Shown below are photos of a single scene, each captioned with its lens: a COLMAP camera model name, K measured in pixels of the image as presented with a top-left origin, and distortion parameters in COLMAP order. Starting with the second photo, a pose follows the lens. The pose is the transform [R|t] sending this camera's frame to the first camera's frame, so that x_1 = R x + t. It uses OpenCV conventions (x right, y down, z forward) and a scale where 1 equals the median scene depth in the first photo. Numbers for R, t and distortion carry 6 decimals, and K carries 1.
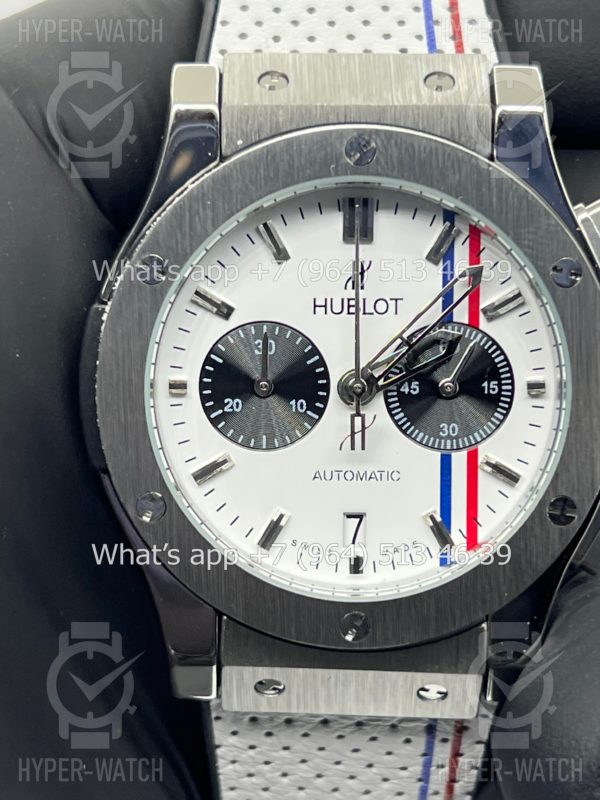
lens RADIAL K [[1852.5, 0, 294.6], [0, 1852.5, 406.5], [0, 0, 1]] dist [0.260334, 0.000000]
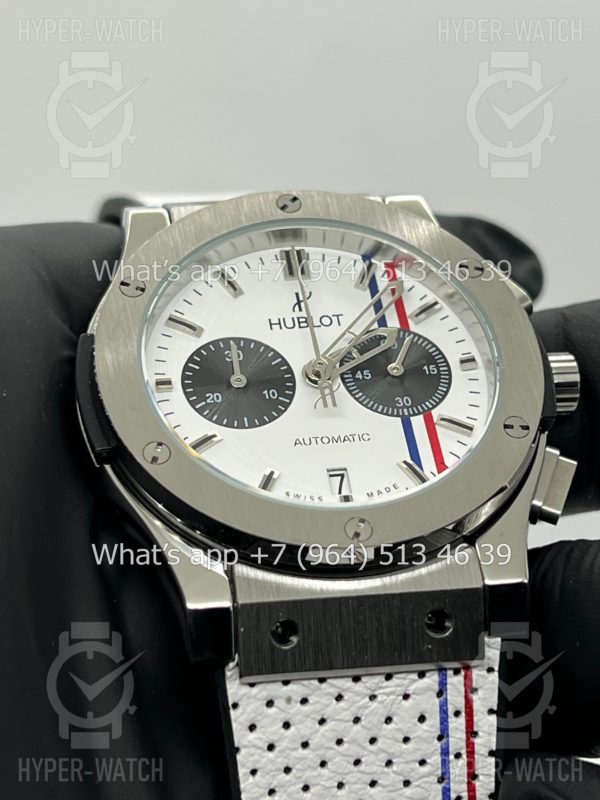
lens RADIAL K [[1852.5, 0, 293.5], [0, 1852.5, 395.2], [0, 0, 1]] dist [0.260334, 0.000000]
pose [[0.980771, -0.079043, 0.178437, -0.187247], [0.173848, 0.769312, -0.614764, 0.701738], [-0.088681, 0.633964, 0.768261, 0.125411]]
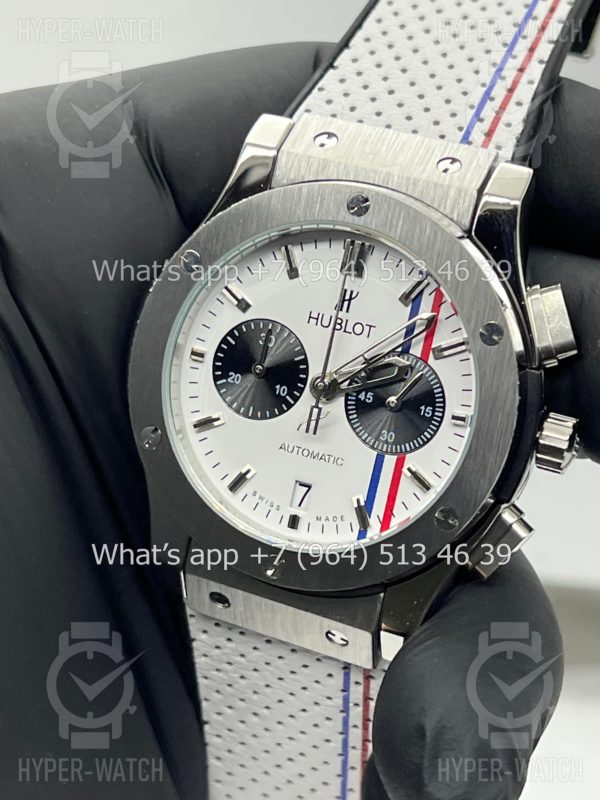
lens RADIAL K [[1852.5, 0, 299.7], [0, 1852.5, 411.8], [0, 0, 1]] dist [0.260334, 0.000000]
pose [[0.923953, 0.232330, -0.303864, 0.407214], [-0.234534, 0.971652, 0.029767, -0.027092], [0.302166, 0.043764, 0.952250, -0.217452]]
